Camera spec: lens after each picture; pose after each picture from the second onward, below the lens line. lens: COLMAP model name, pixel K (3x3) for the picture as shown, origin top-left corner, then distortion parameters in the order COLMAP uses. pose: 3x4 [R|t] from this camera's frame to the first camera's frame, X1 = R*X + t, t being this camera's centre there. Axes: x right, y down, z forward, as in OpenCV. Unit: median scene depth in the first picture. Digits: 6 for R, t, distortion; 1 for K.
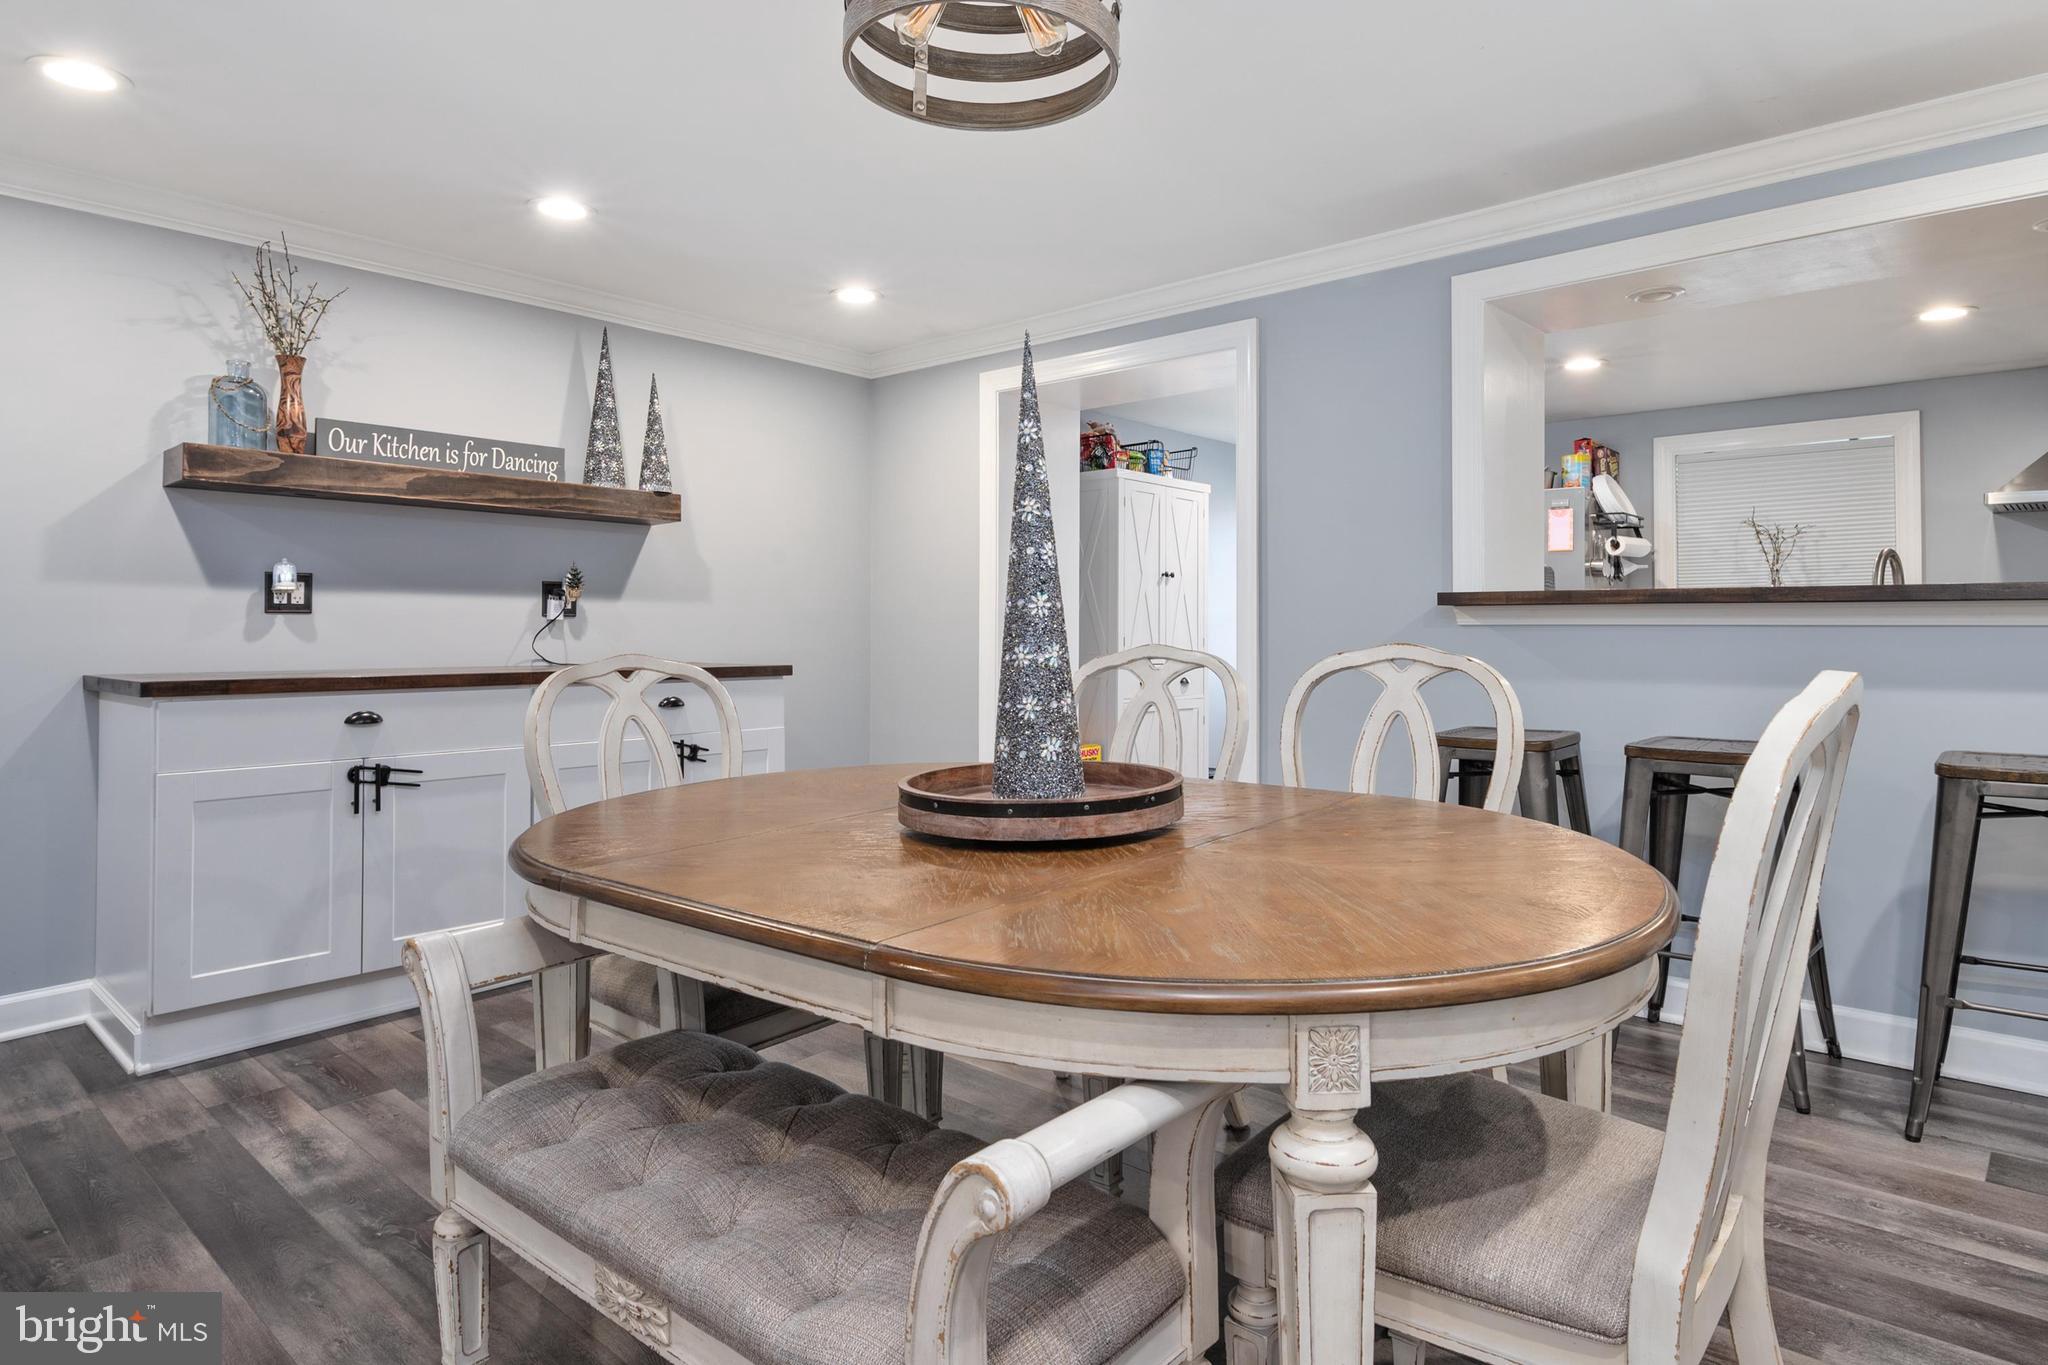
lens RADIAL K [[1141.3, 0, 1023.0], [0, 1141.3, 634.0], [0, 0, 1]] dist [-0.007236, -0.001354]
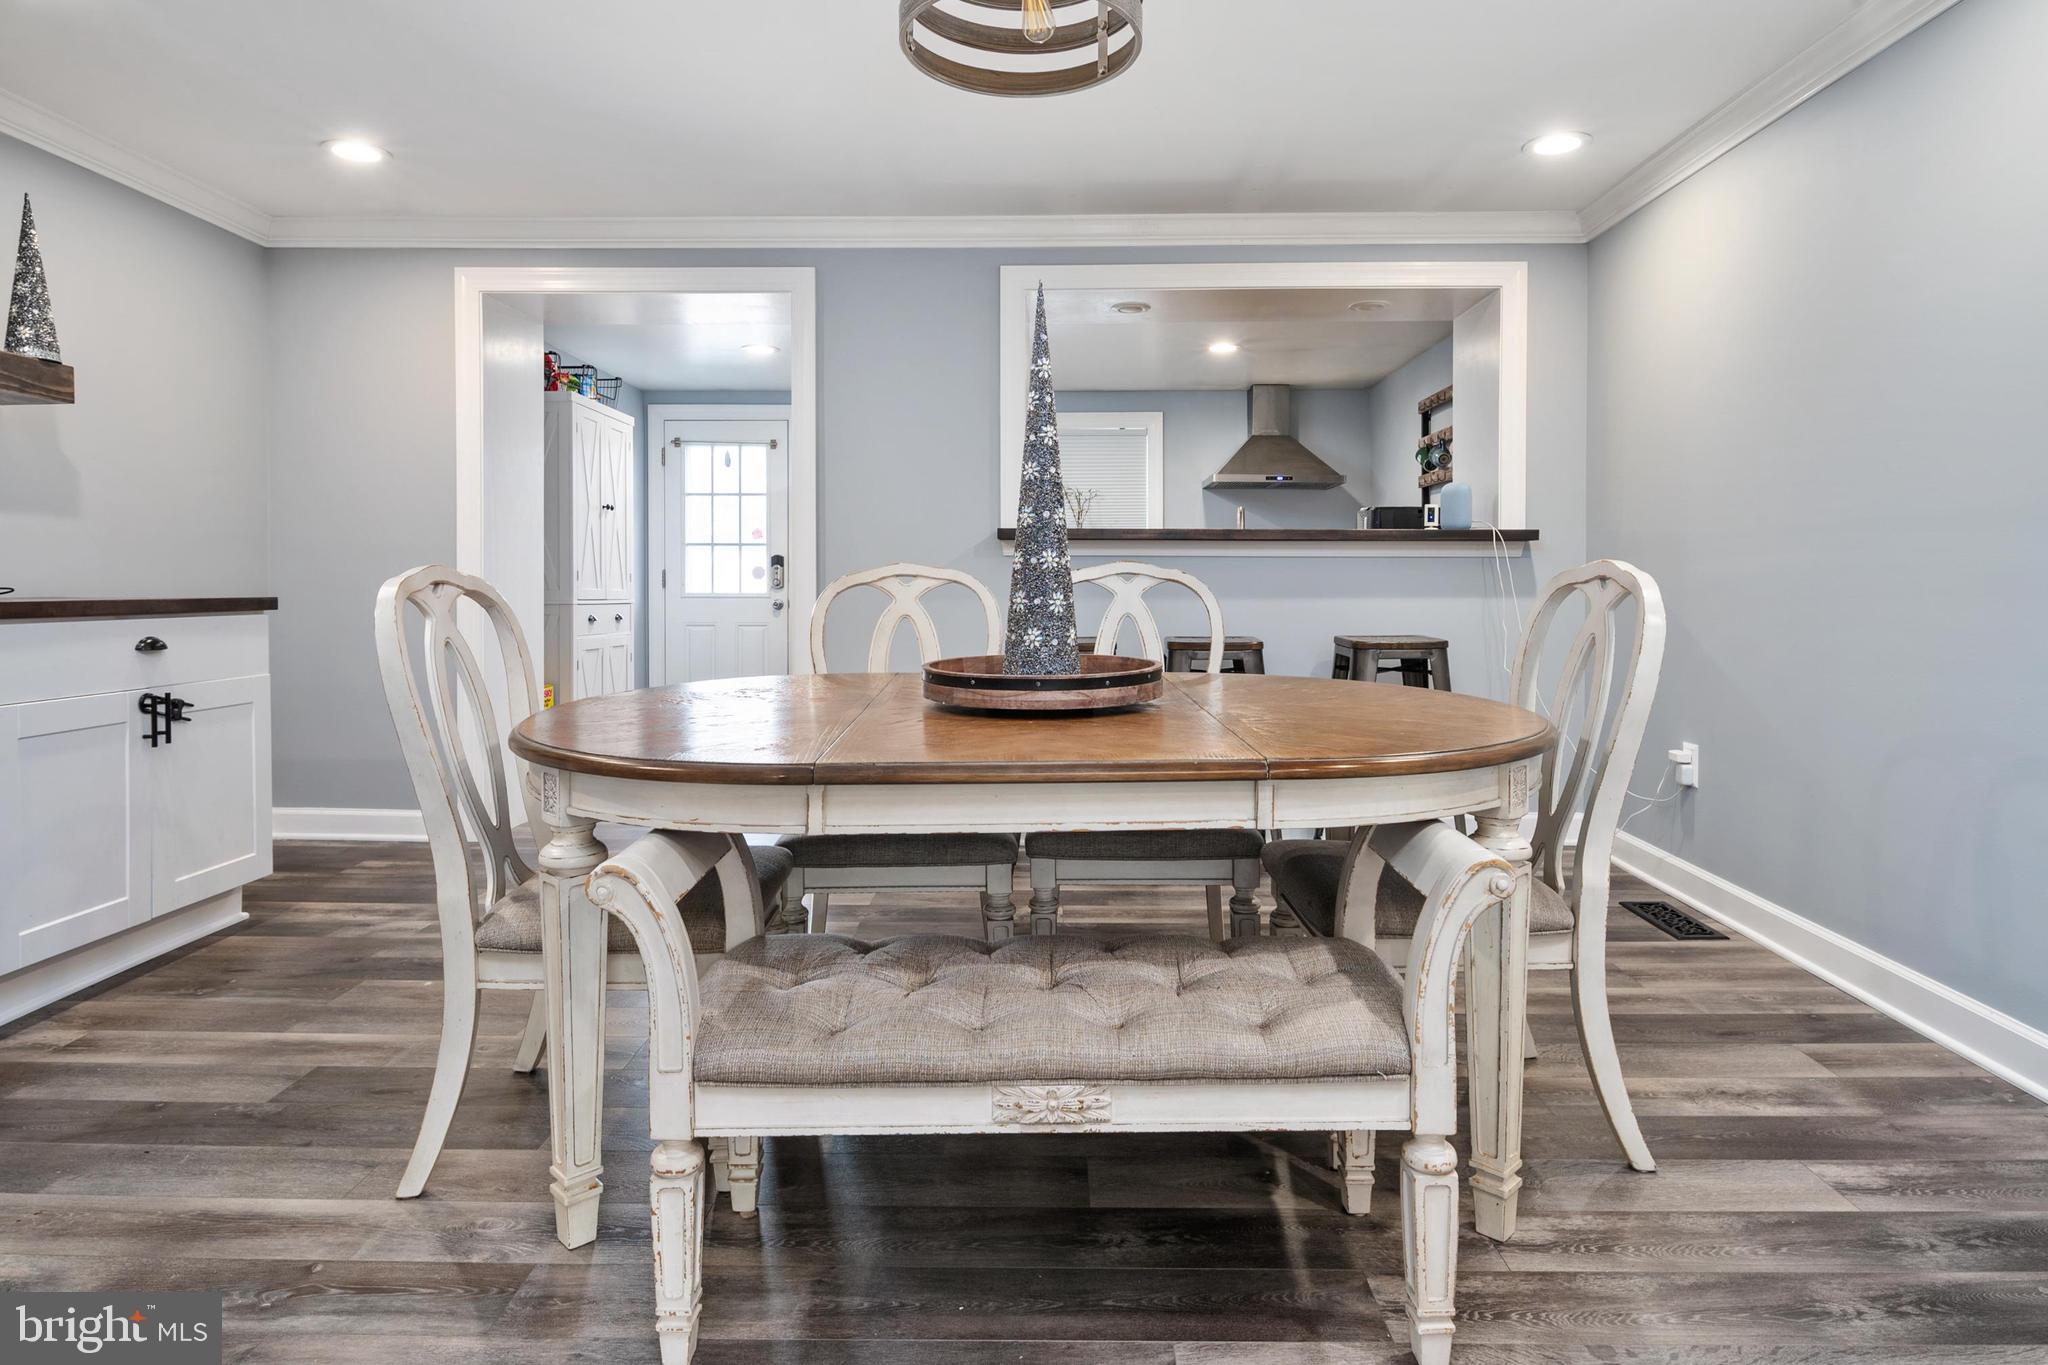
lens RADIAL K [[1149.4, 0, 1023.0], [0, 1149.4, 602.5], [0, 0, 1]] dist [0.001019, -0.027262]
pose [[0.755609, -0.010498, 0.654939, -0.333869], [0.000379, 0.999878, 0.015590, 0.019113], [-0.655023, -0.011531, 0.755521, 0.050419]]
